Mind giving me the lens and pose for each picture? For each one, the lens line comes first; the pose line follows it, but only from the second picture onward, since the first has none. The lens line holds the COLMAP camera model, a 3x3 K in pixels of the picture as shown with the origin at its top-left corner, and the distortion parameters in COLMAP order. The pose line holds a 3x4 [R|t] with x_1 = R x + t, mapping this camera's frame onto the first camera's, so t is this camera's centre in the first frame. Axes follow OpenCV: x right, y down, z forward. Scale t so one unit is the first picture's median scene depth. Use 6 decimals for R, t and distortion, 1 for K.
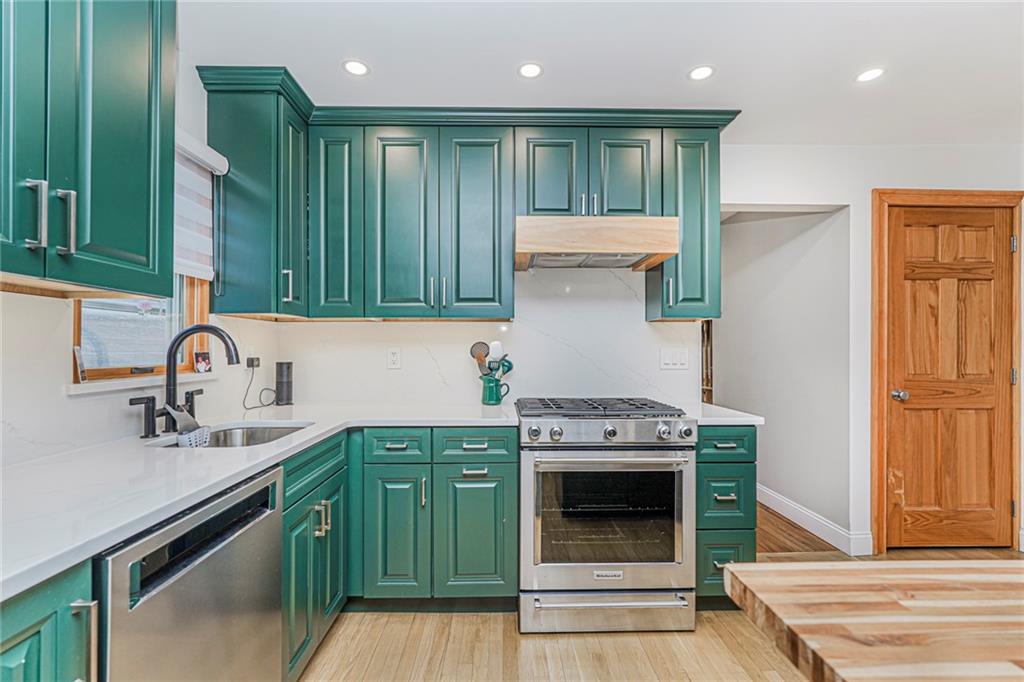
lens RADIAL K [[461.5, 0, 511.7], [0, 461.5, 346.8], [0, 0, 1]] dist [-0.001673, -0.000059]
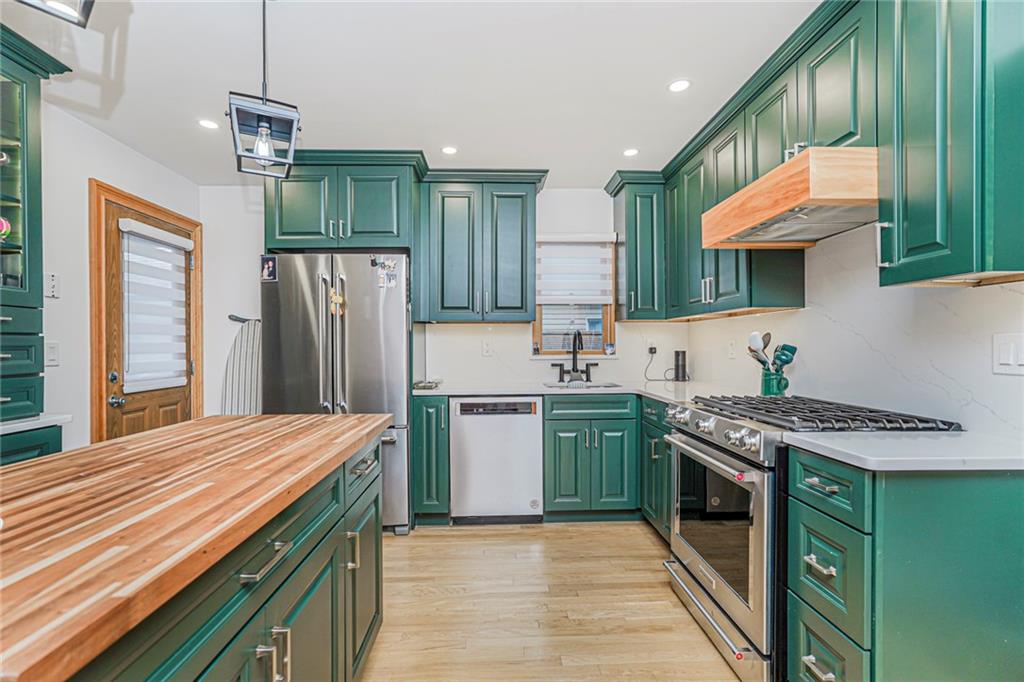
lens RADIAL K [[461.5, 0, 512.1], [0, 461.5, 344.6], [0, 0, 1]] dist [-0.001673, -0.000059]
pose [[0.021054, -0.001028, -0.999778, 1.131509], [0.009596, 0.999954, -0.000826, 0.013201], [0.999732, -0.009576, 0.021063, 0.576532]]
